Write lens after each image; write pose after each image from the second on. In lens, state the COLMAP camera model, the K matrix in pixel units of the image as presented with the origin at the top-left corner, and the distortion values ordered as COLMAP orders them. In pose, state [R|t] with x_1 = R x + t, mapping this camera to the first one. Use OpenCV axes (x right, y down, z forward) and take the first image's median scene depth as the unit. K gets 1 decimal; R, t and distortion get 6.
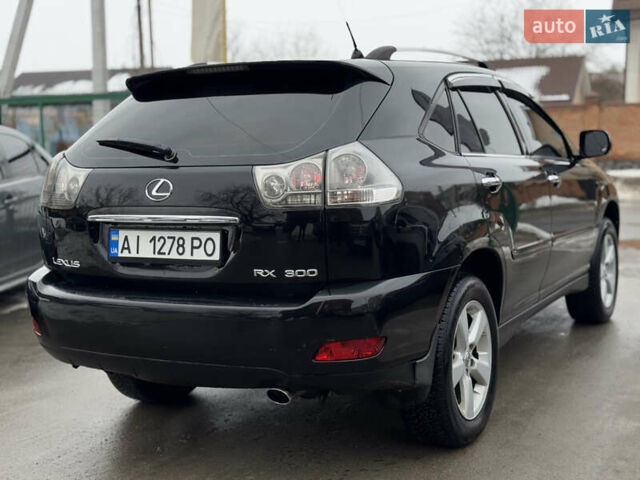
lens RADIAL K [[869.4, 0, 320.0], [0, 869.4, 240.0], [0, 0, 1]] dist [0.139190, -0.012069]
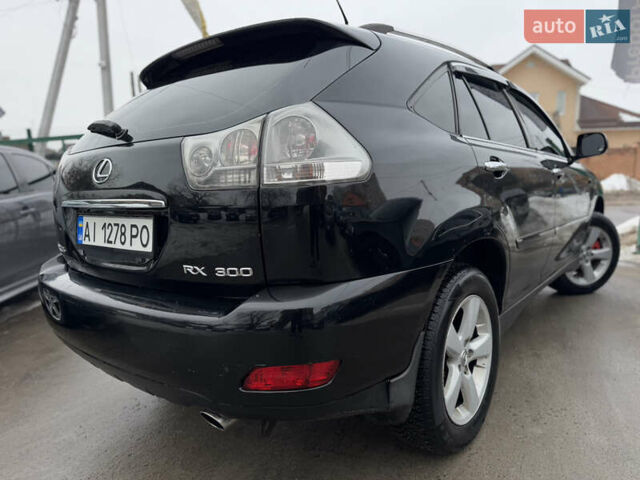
lens RADIAL K [[456.7, 0, 320.0], [0, 456.7, 240.0], [0, 0, 1]] dist [0.004556, -0.005191]
pose [[0.983313, 0.013517, -0.181422, 0.121191], [-0.006865, 0.999283, 0.037241, -0.005965], [0.181795, -0.035374, 0.982700, 0.580166]]
